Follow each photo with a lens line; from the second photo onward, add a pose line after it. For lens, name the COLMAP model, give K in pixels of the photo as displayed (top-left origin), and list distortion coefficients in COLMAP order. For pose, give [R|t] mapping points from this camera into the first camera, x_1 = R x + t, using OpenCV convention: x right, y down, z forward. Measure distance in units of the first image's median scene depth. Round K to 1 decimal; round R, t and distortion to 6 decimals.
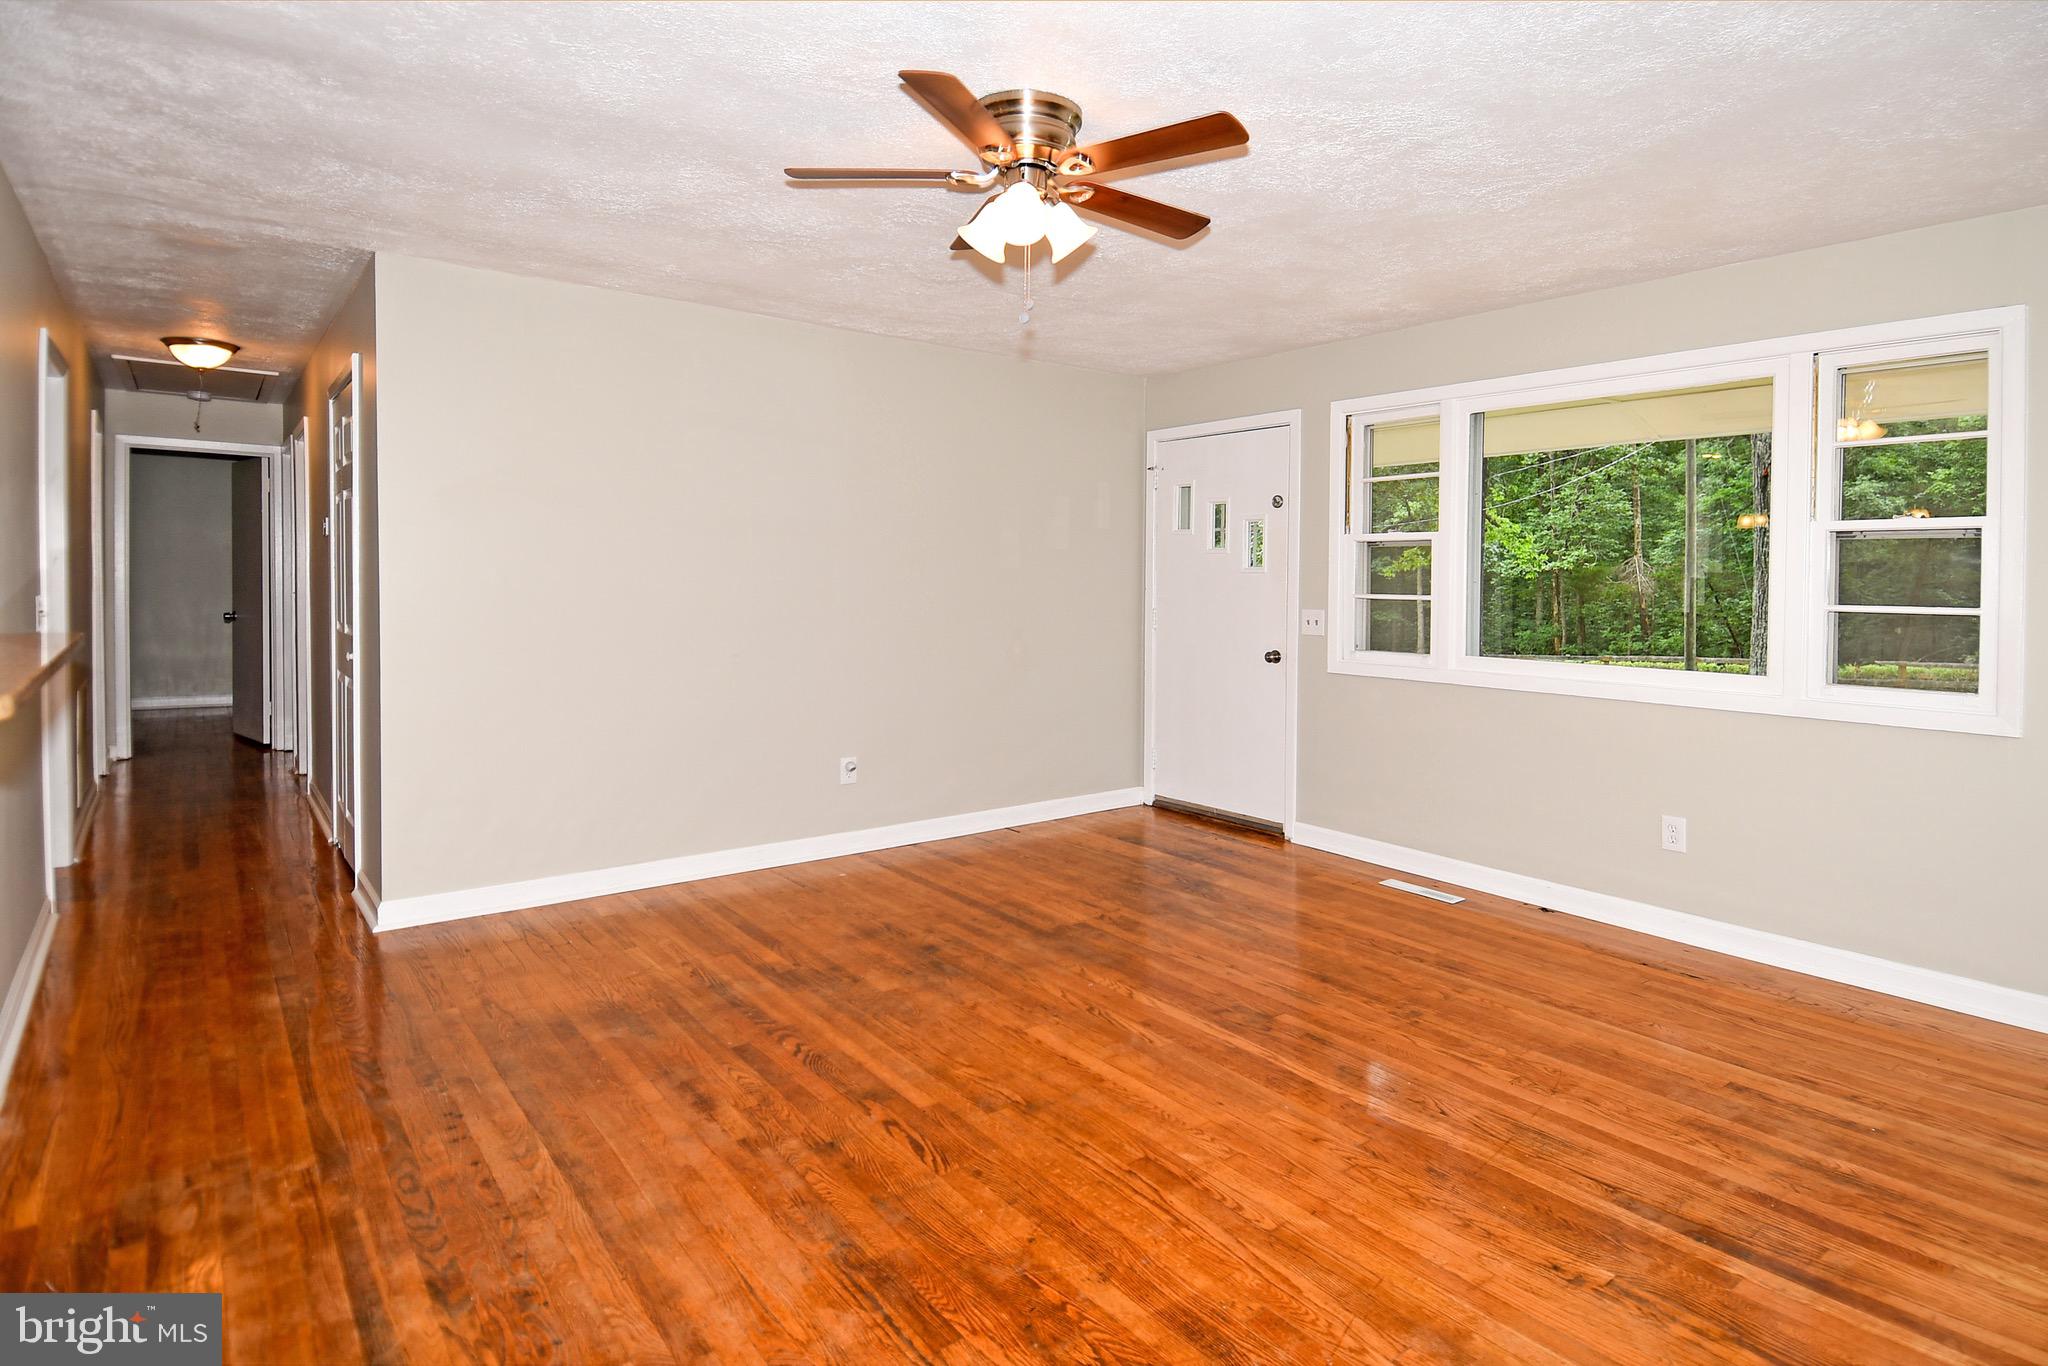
lens RADIAL K [[1068.7, 0, 1082.0], [0, 1068.7, 582.5], [0, 0, 1]] dist [0.045413, -0.037548]
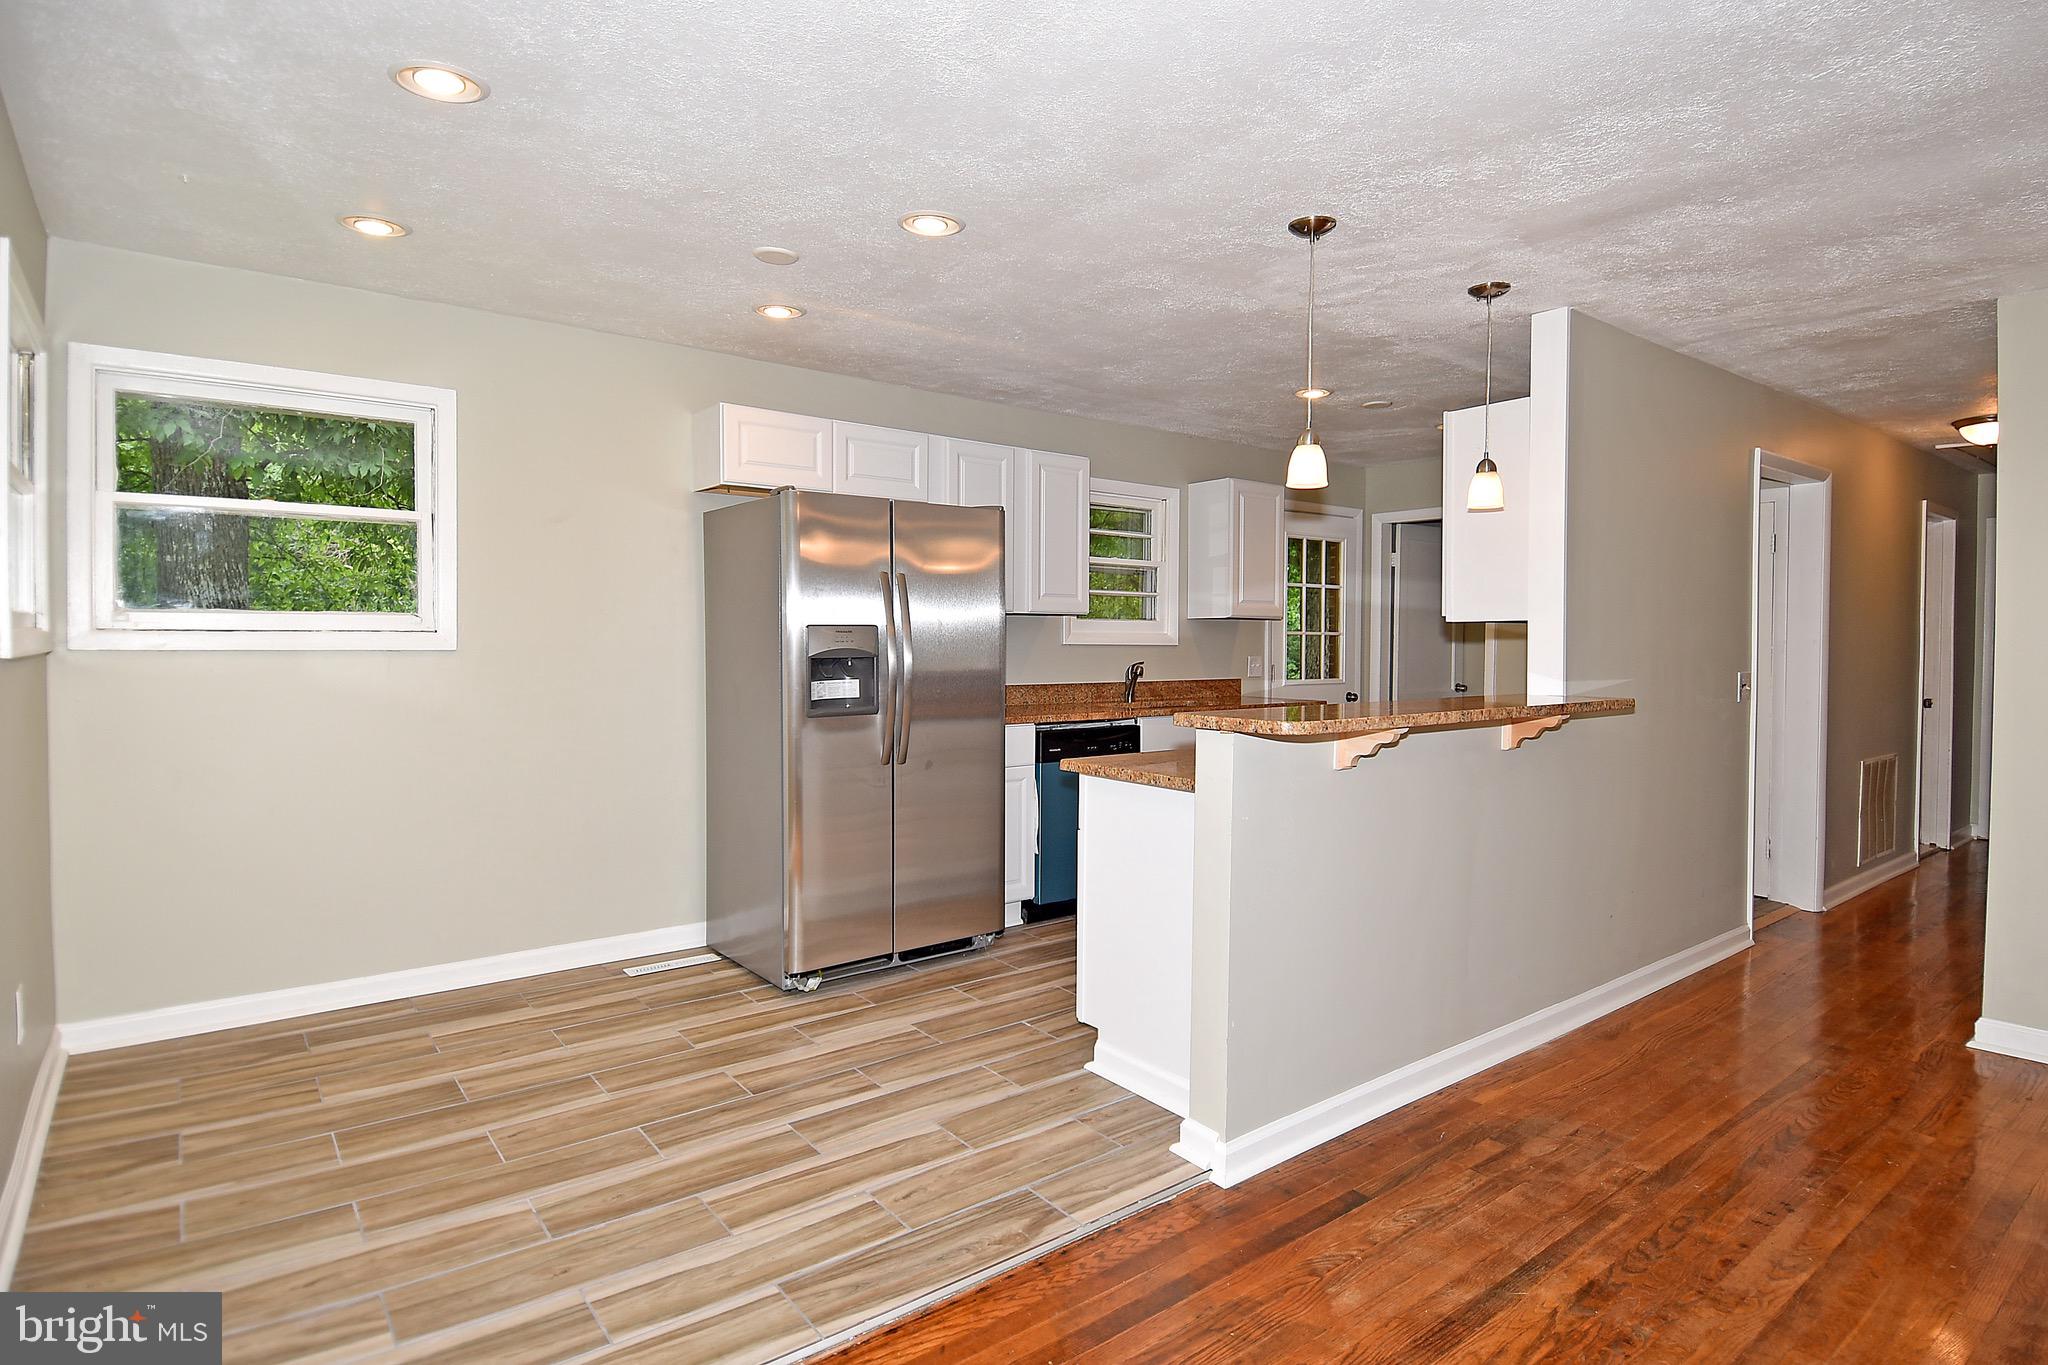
lens RADIAL K [[1100.9, 0, 1033.6], [0, 1100.9, 661.5], [0, 0, 1]] dist [0.046865, -0.052338]
pose [[-0.008894, 0.003187, -0.999955, 0.439586], [-0.007673, 0.999965, 0.003255, 0.002336], [0.999931, 0.007701, -0.008869, 0.338591]]
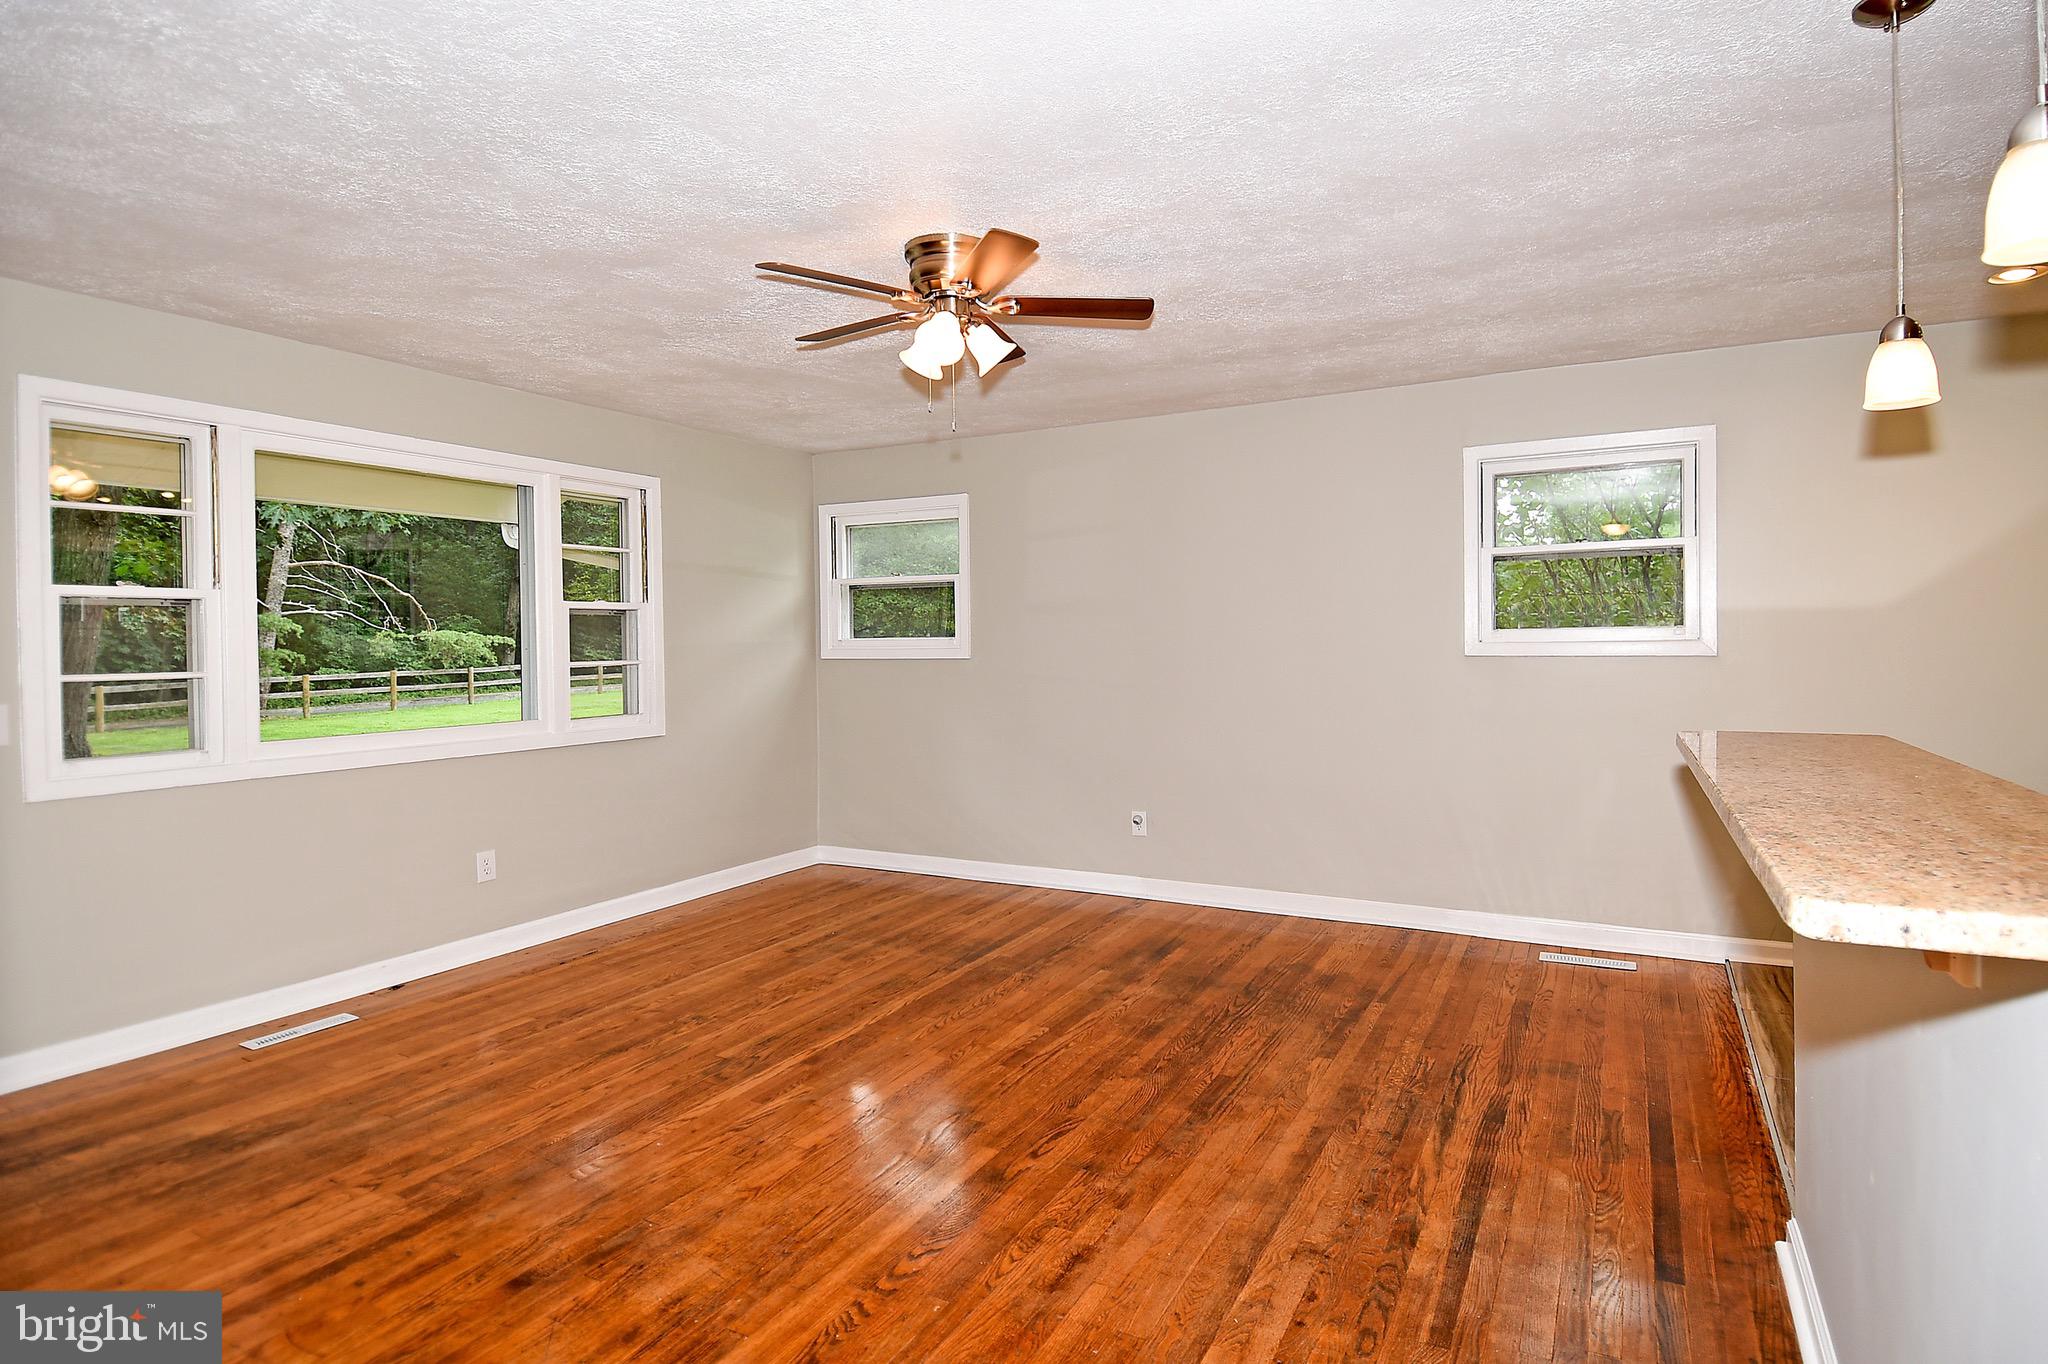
lens RADIAL K [[1100.9, 0, 1033.6], [0, 1100.9, 661.0], [0, 0, 1]] dist [0.046865, -0.052338]
pose [[-0.381643, -0.029995, 0.923823, -1.248805], [0.008108, 0.999326, 0.035796, -0.043104], [-0.924274, 0.021151, -0.381142, 1.472476]]
